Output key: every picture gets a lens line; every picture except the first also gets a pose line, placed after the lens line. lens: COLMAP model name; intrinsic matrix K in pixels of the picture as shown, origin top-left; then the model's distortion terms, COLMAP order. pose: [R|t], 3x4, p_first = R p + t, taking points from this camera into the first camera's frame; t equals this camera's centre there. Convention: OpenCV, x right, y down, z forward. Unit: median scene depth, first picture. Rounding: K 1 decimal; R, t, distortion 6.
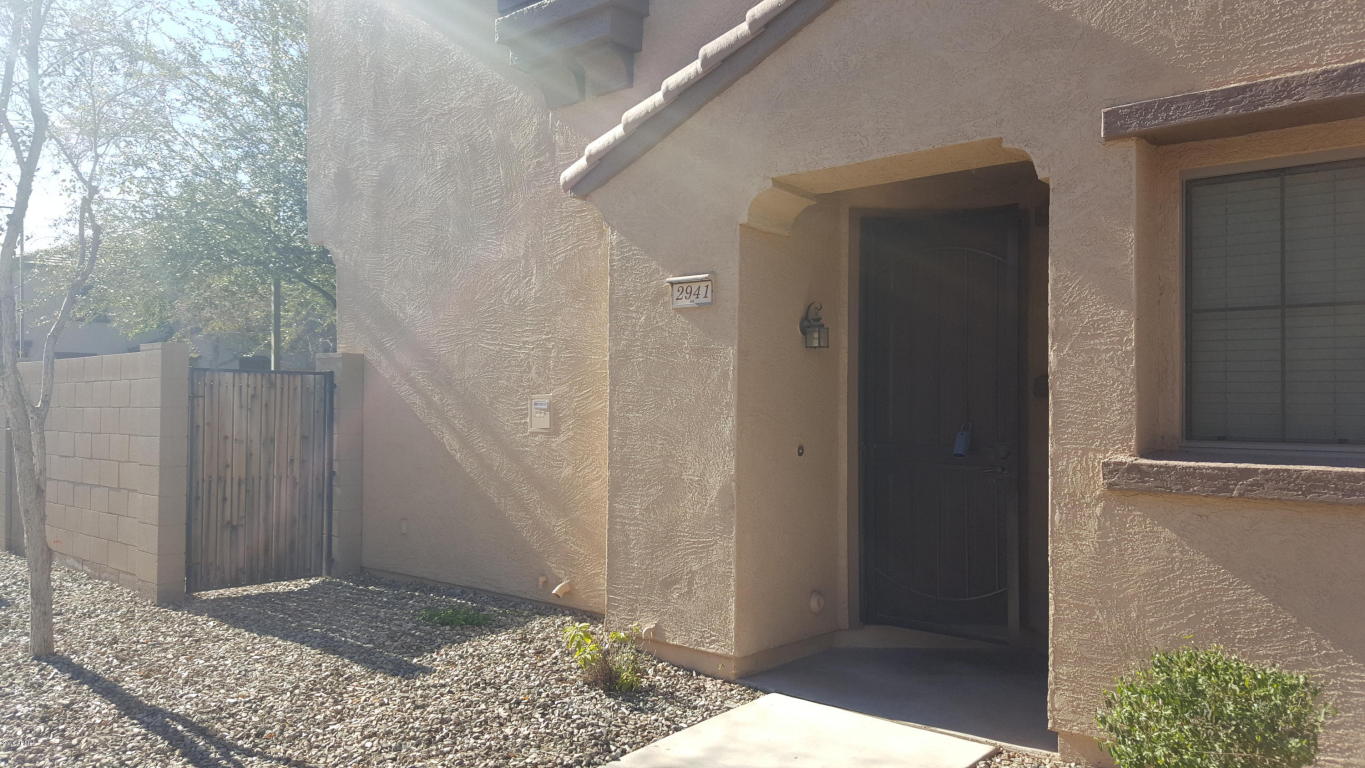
lens RADIAL K [[1013.6, 0, 682.6], [0, 1013.6, 398.2], [0, 0, 1]] dist [0.135851, -0.246705]
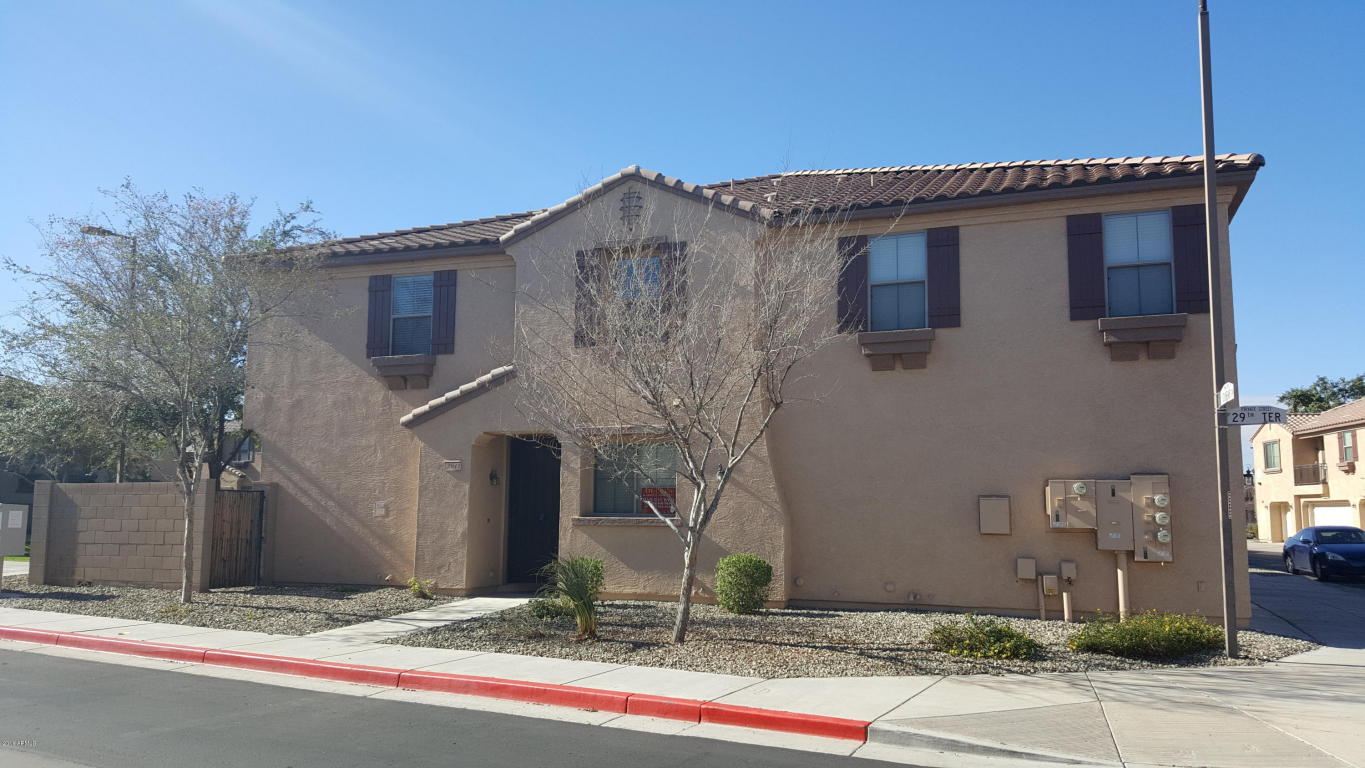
lens RADIAL K [[1013.6, 0, 682.6], [0, 1013.6, 398.2], [0, 0, 1]] dist [0.135851, -0.246705]
pose [[0.940291, 0.041891, 0.337783, -0.336153], [-0.004311, 0.993784, -0.111246, 0.024335], [-0.340343, 0.103148, 0.934627, -1.814307]]
